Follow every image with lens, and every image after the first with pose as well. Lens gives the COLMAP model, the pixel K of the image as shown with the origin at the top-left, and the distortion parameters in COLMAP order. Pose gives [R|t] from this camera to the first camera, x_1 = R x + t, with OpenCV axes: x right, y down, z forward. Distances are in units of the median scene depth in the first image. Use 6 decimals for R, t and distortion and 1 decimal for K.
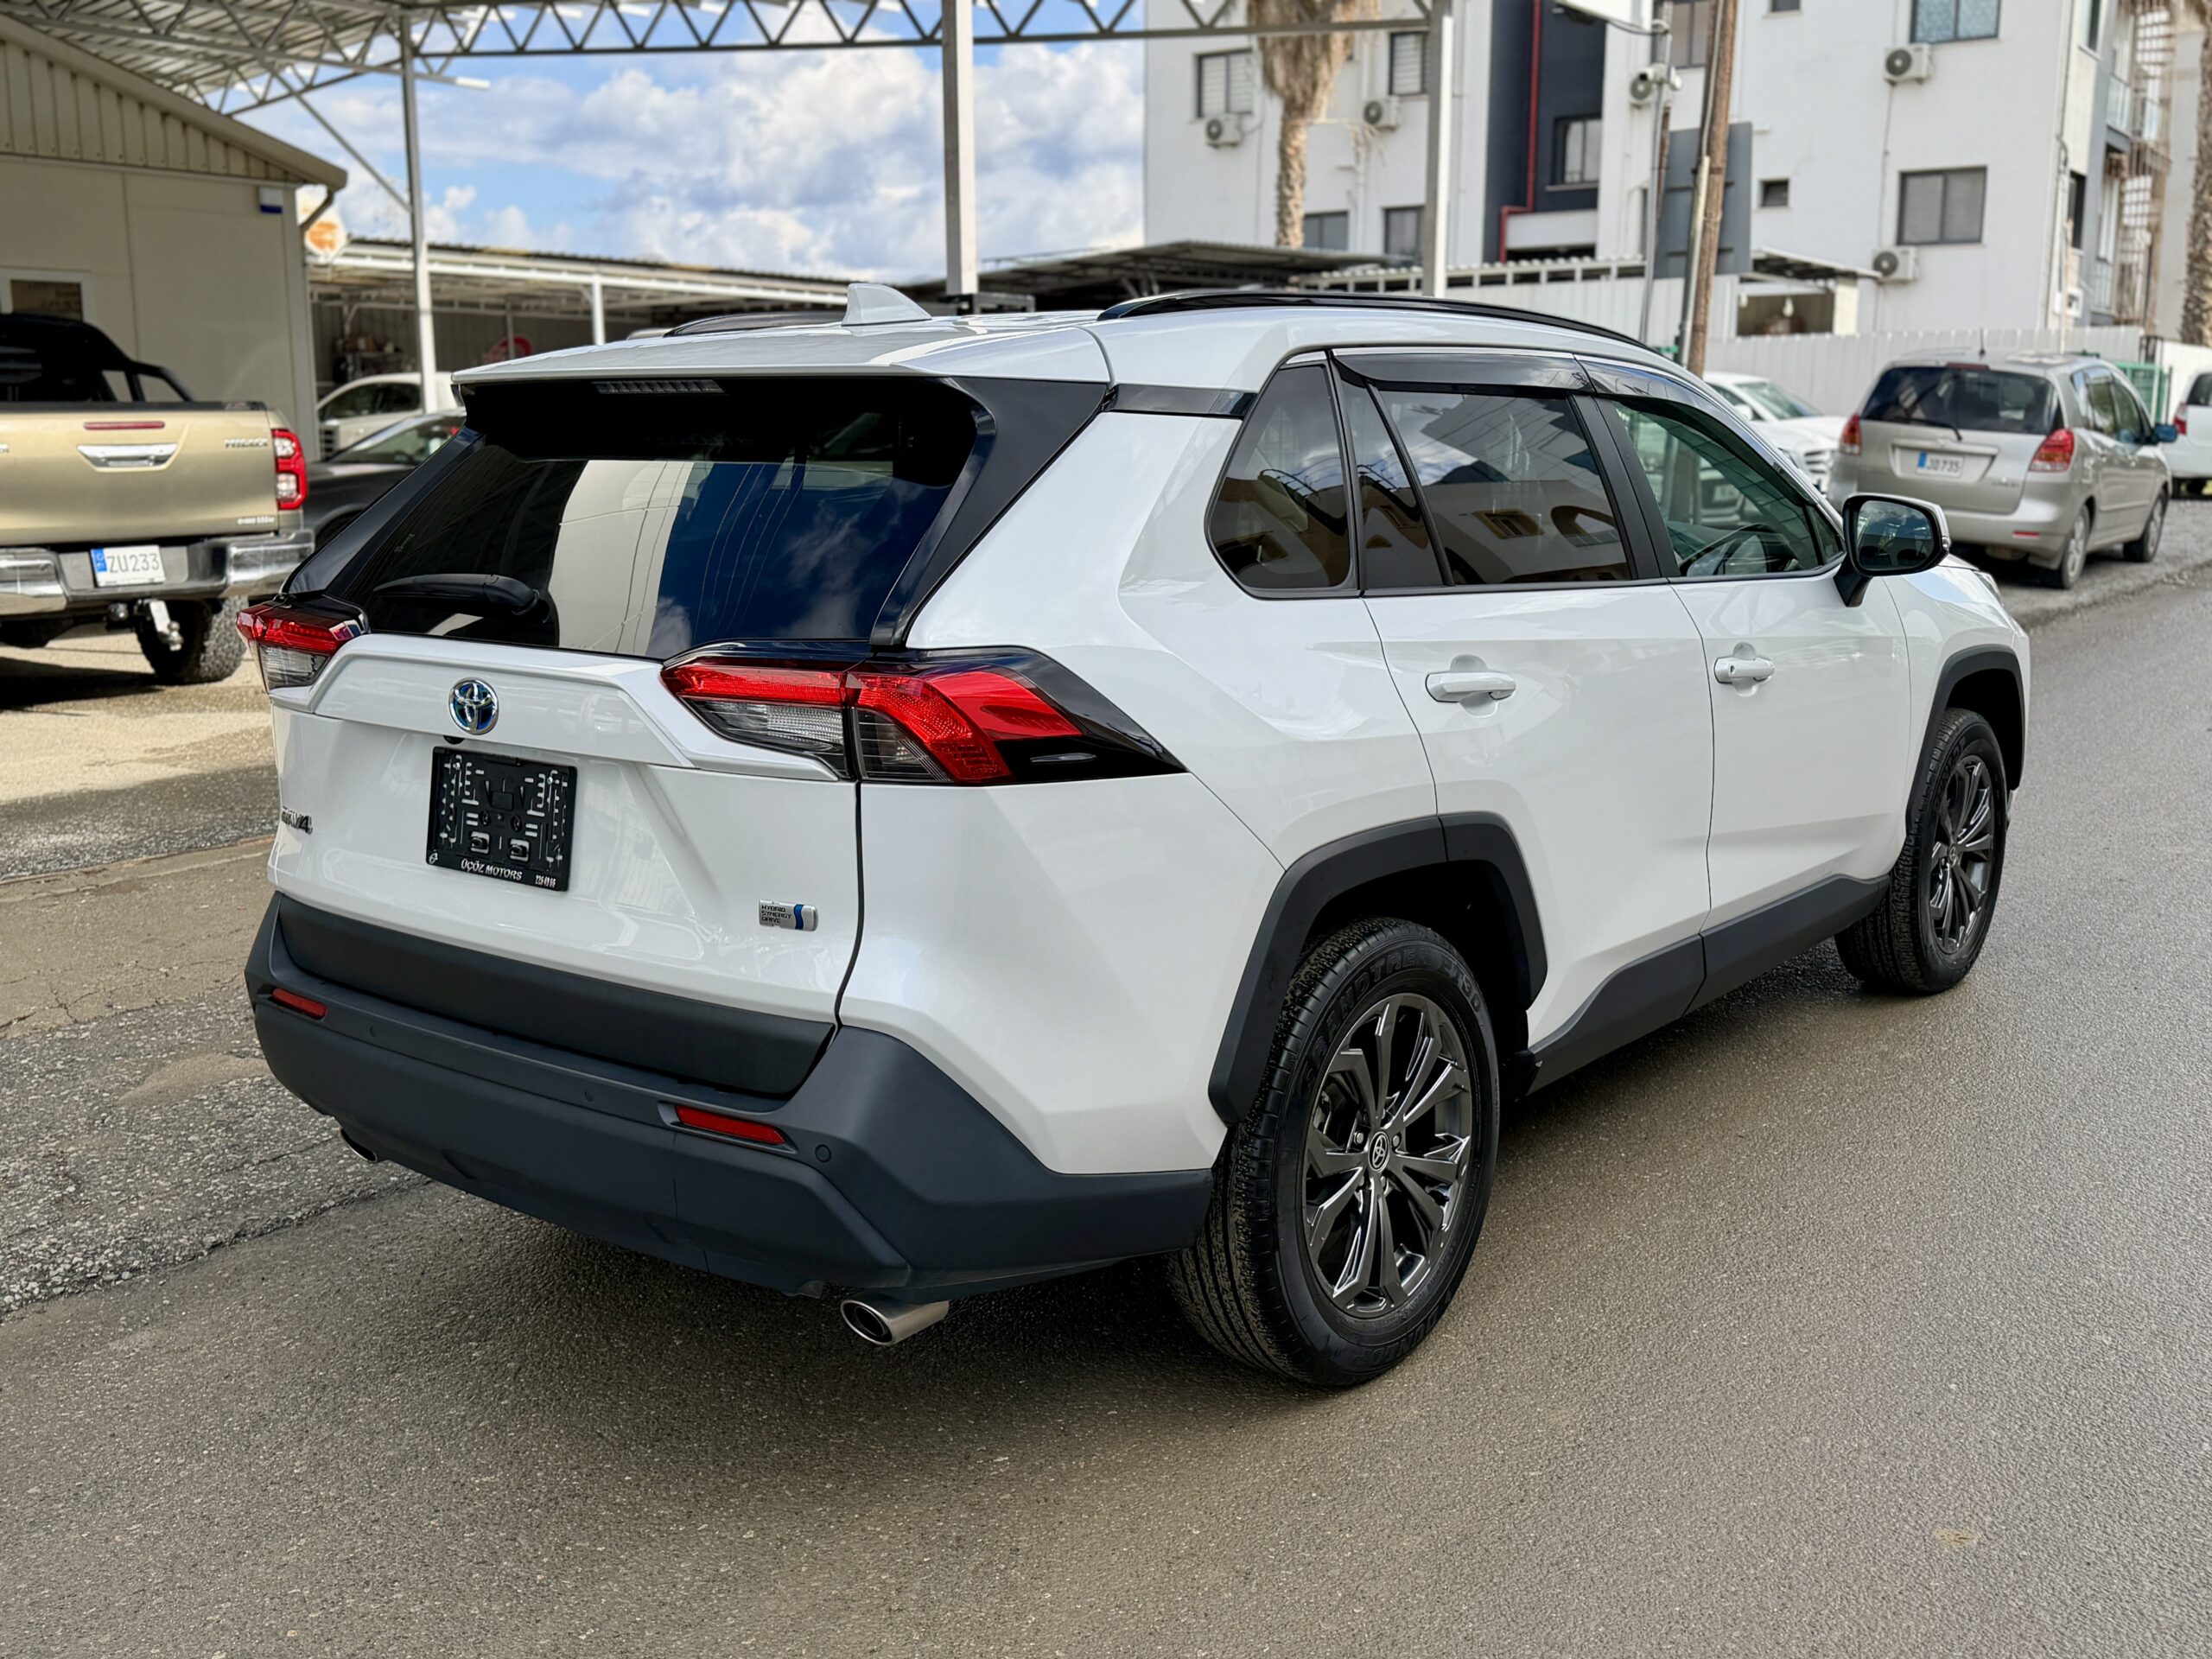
lens RADIAL K [[2058.2, 0, 1099.8], [0, 2058.2, 827.8], [0, 0, 1]] dist [0.029094, 0.000000]
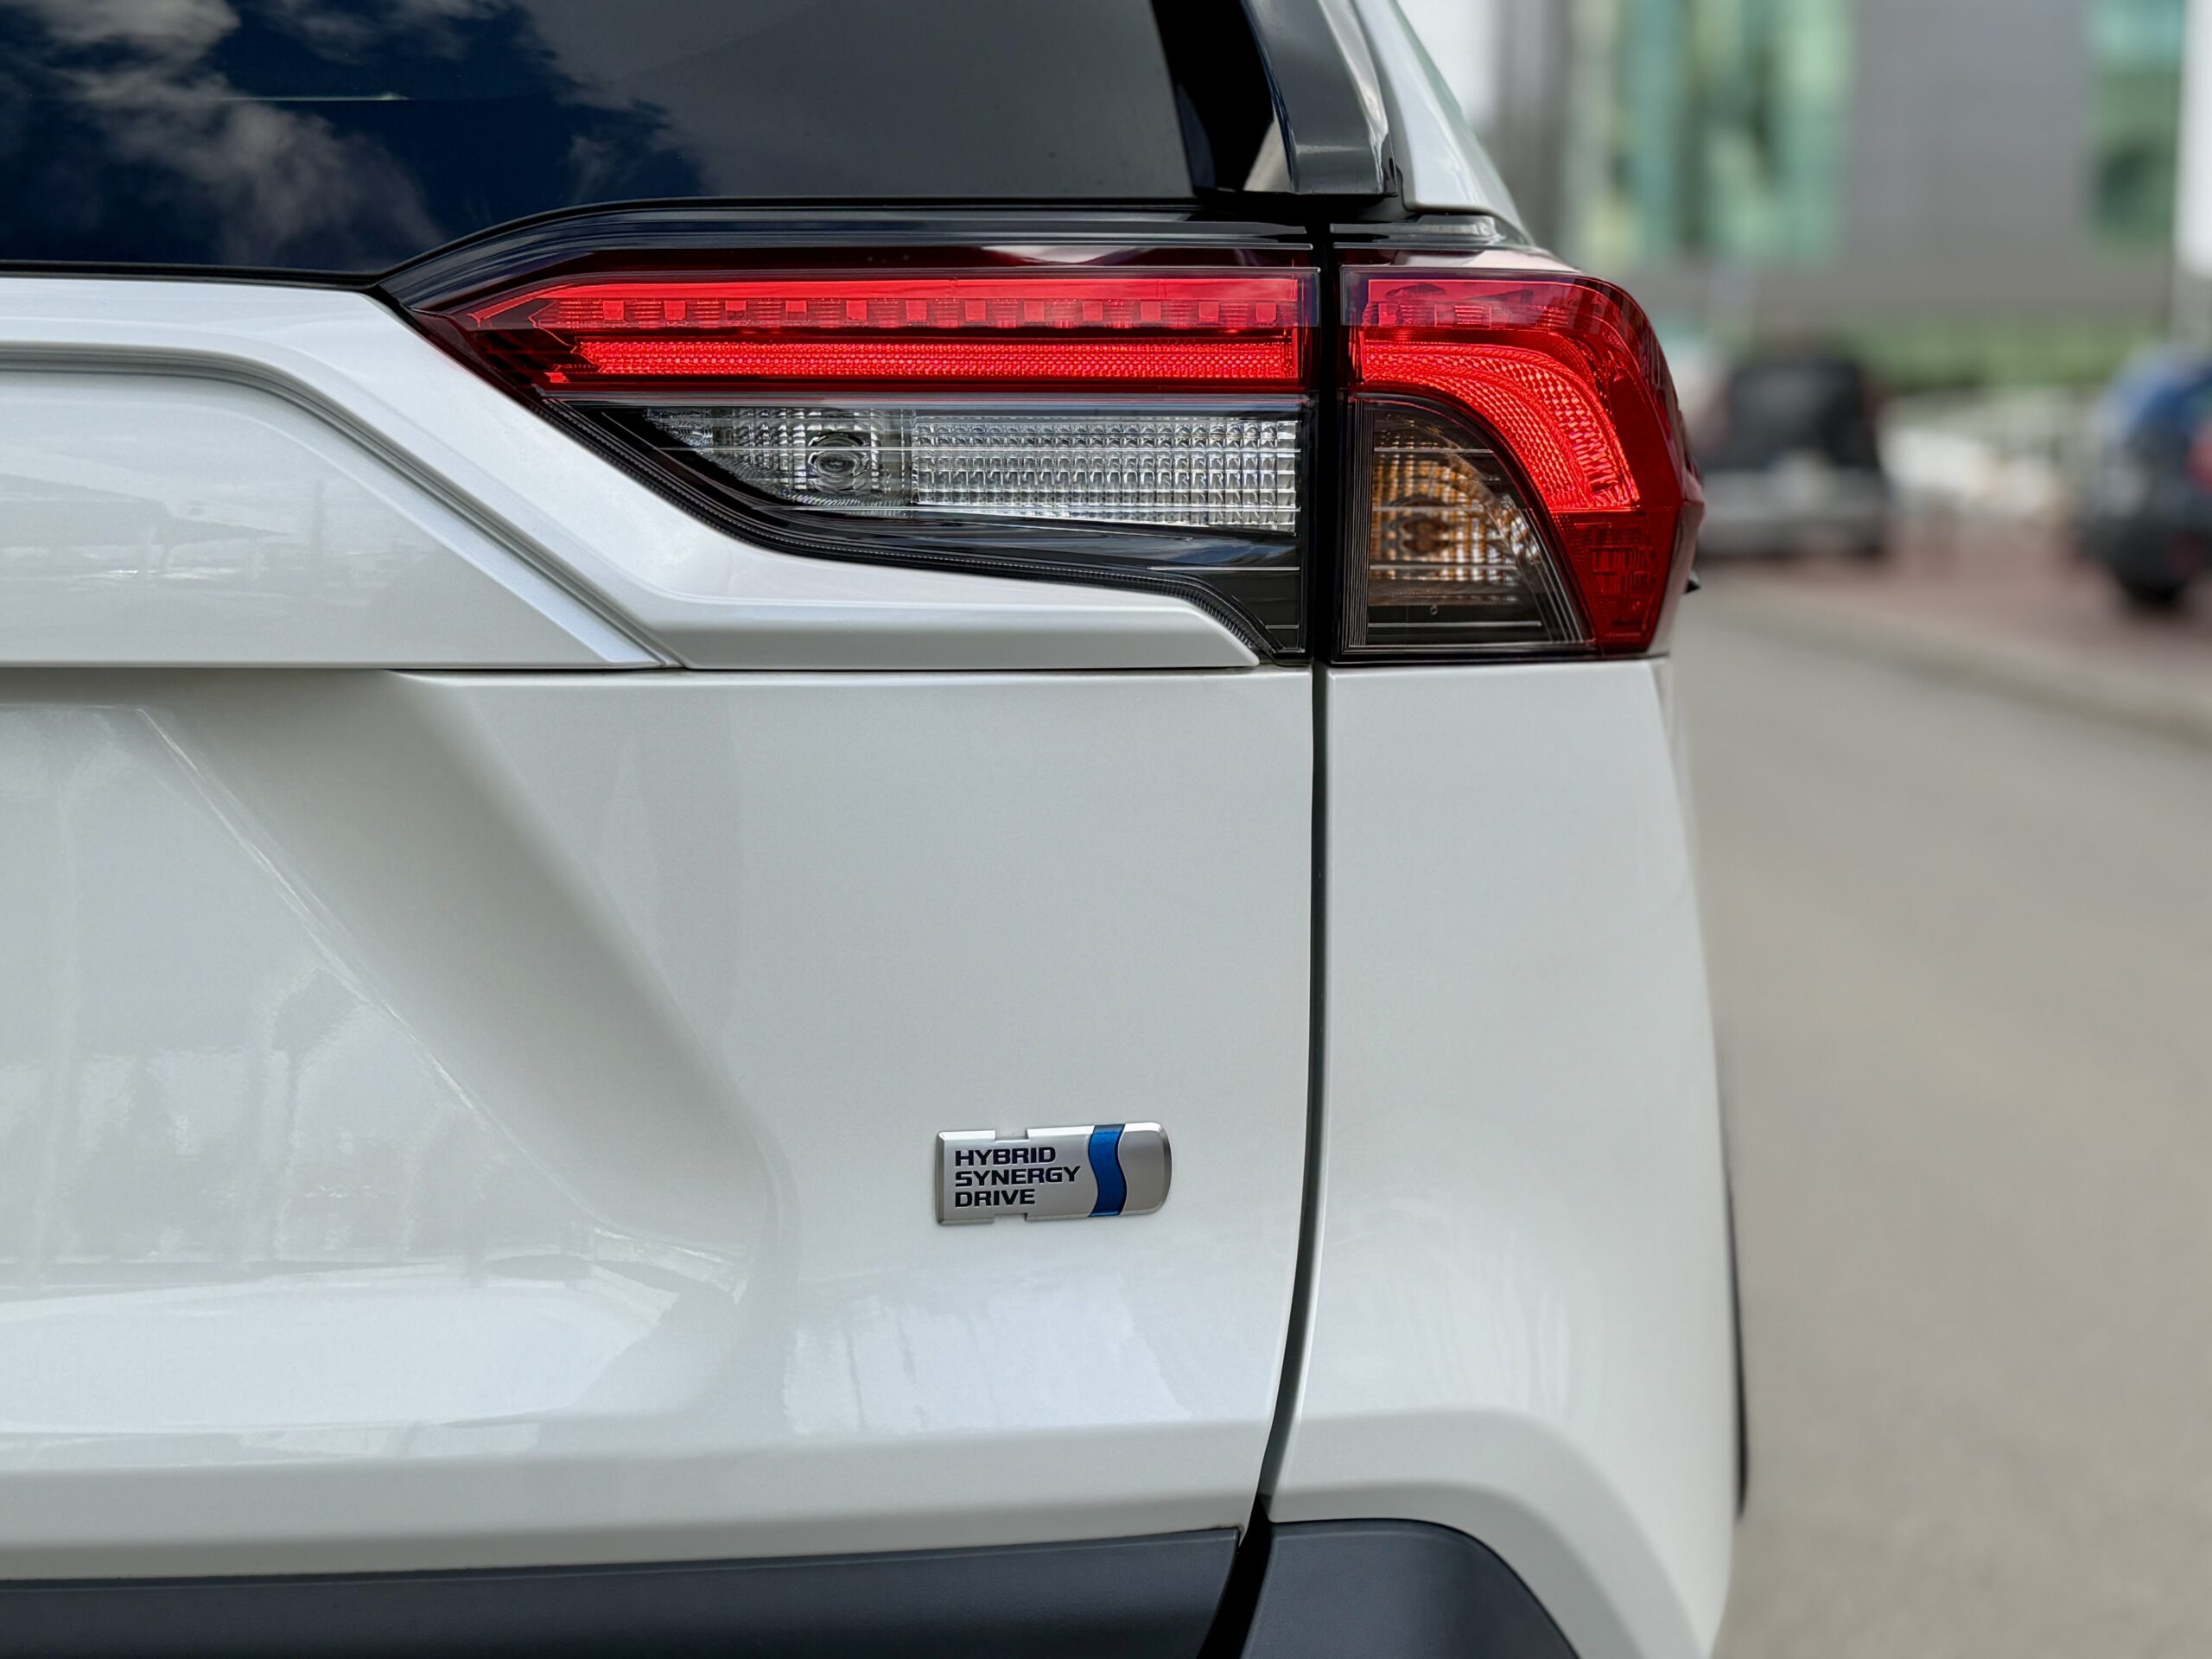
lens RADIAL K [[2857.9, 0, 1113.6], [0, 2857.9, 838.9], [0, 0, 1]] dist [0.080294, 0.000000]
pose [[0.760730, -0.073118, 0.644937, -0.027016], [0.110737, 0.993687, -0.017962, 0.000396], [-0.639552, 0.085082, 0.764025, 0.048025]]
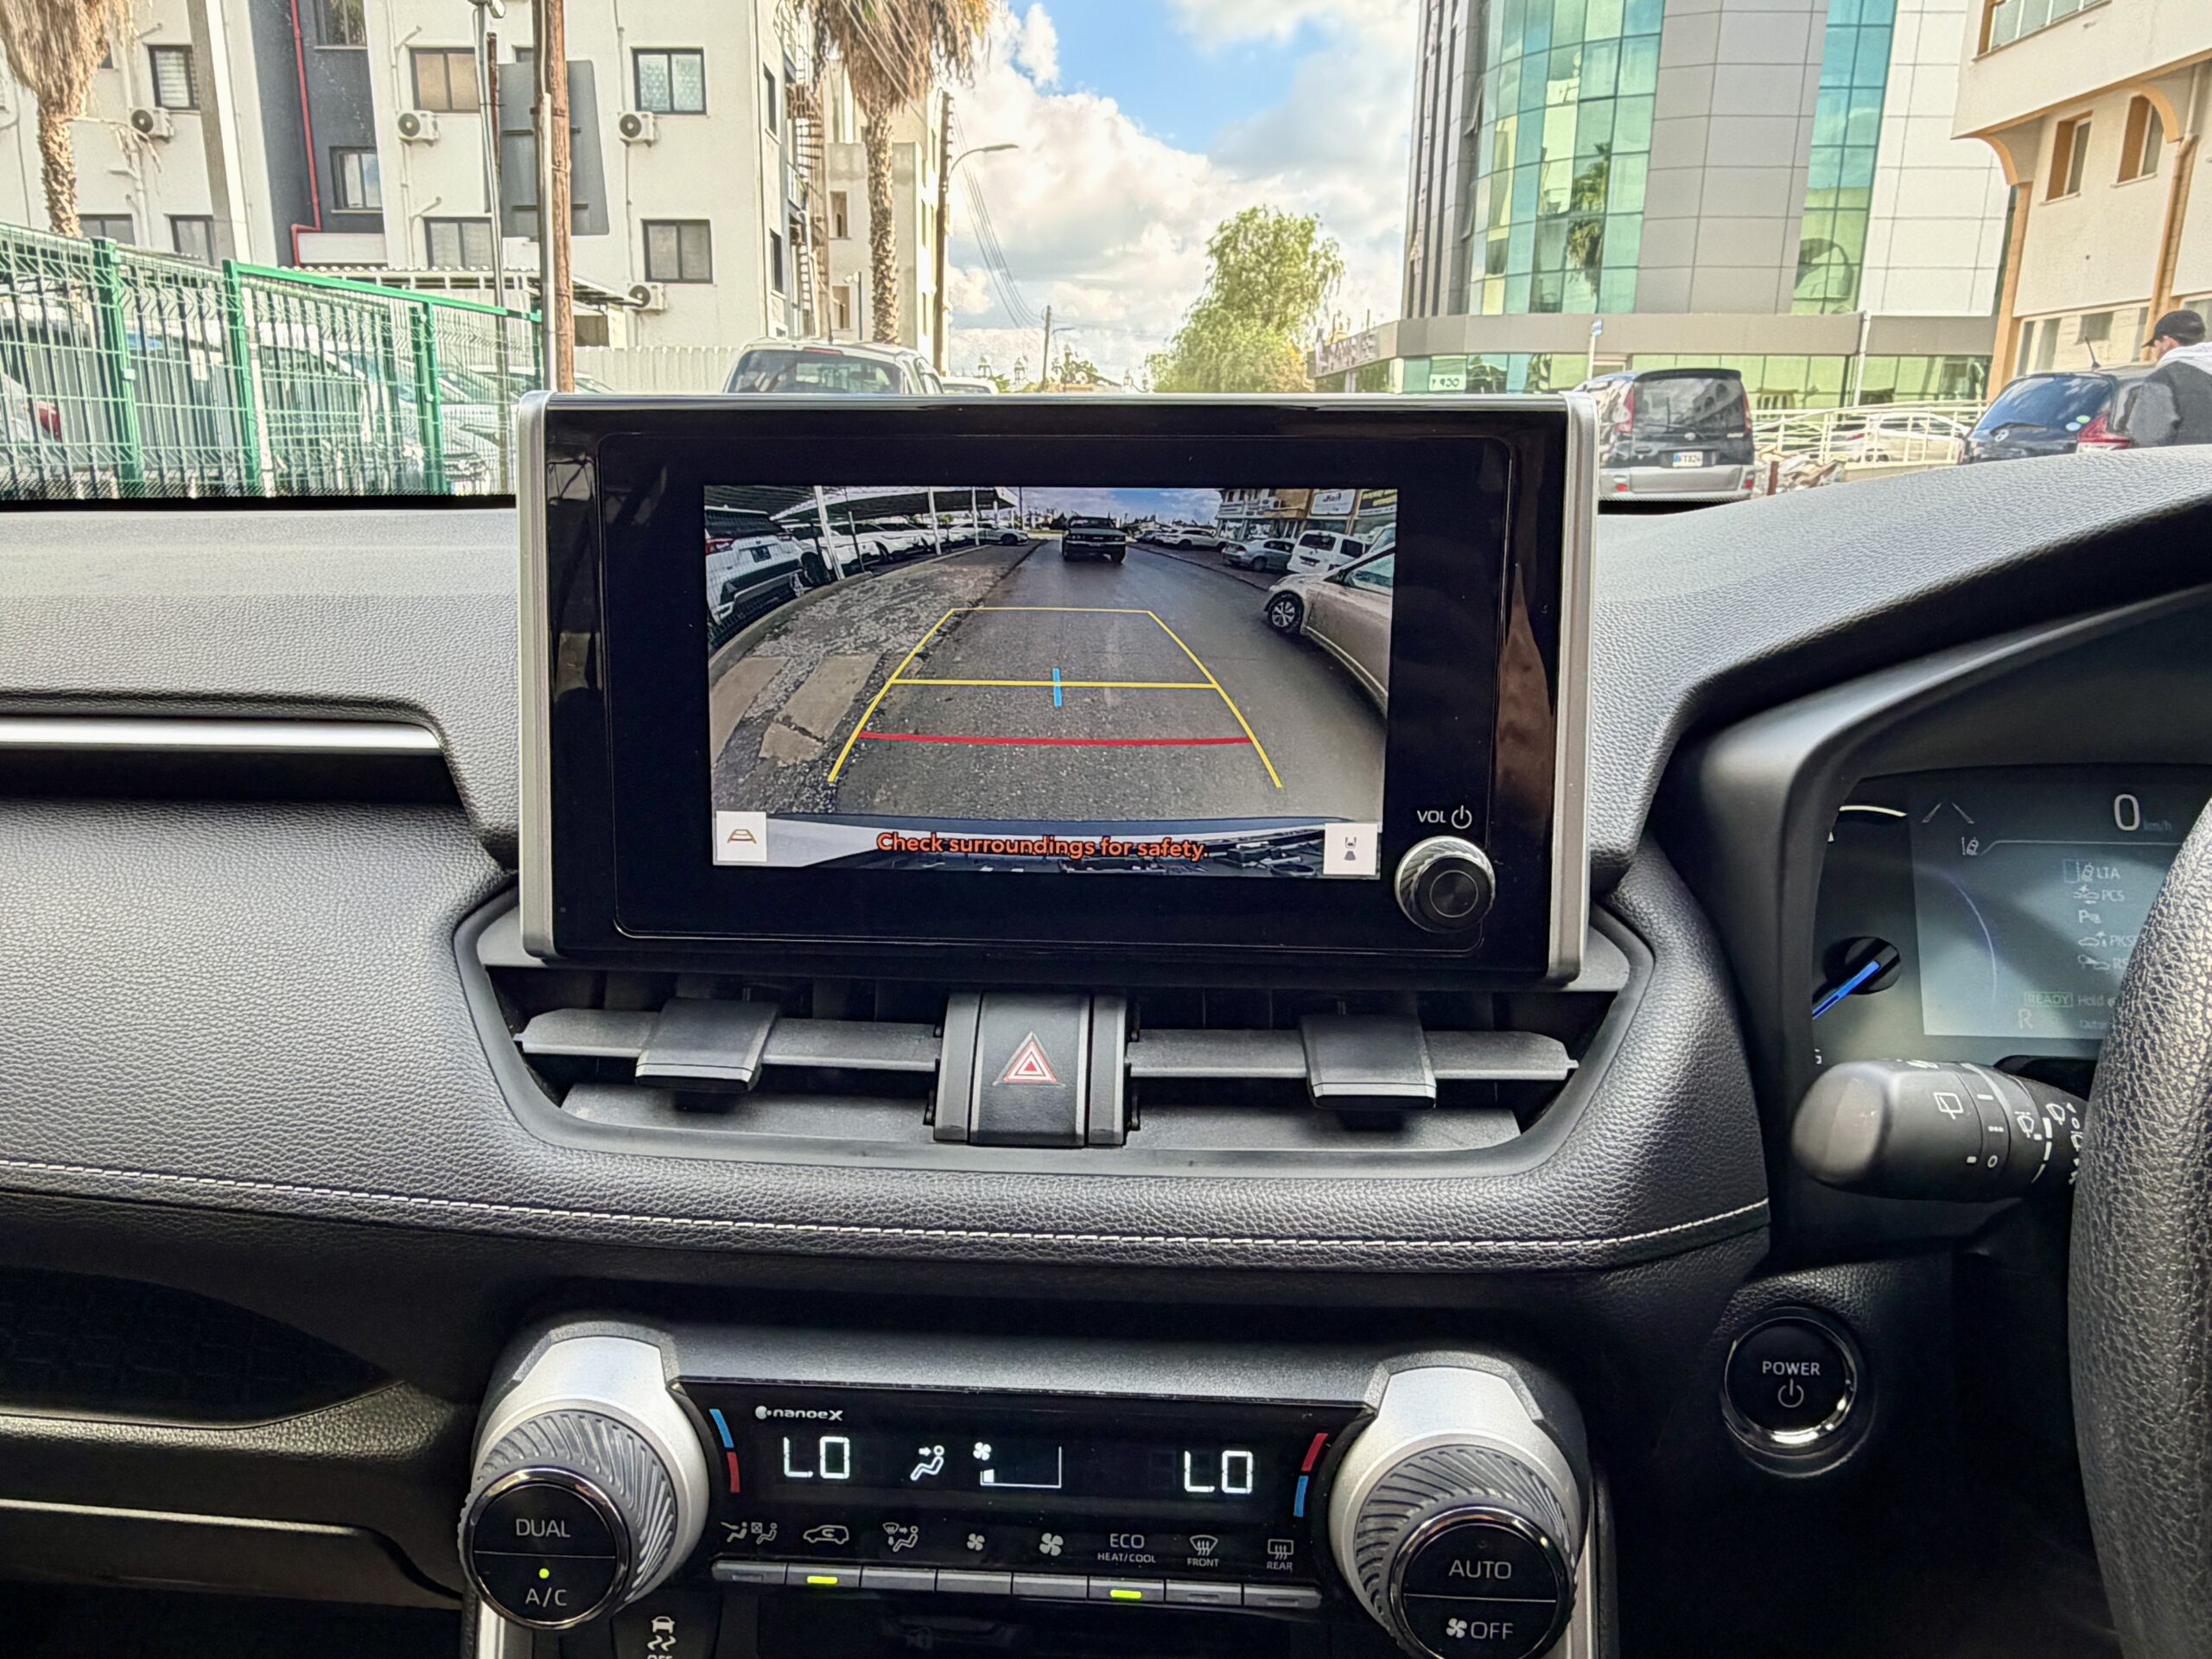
lens RADIAL K [[1543.9, 0, 1055.3], [0, 1543.9, 838.8], [0, 0, 1]] dist [0.006331, -0.006882]
pose [[0.811882, -0.139254, 0.566970, 0.016856], [0.103796, 0.990095, 0.094545, -0.016259], [-0.574520, -0.017911, 0.818294, 0.111841]]
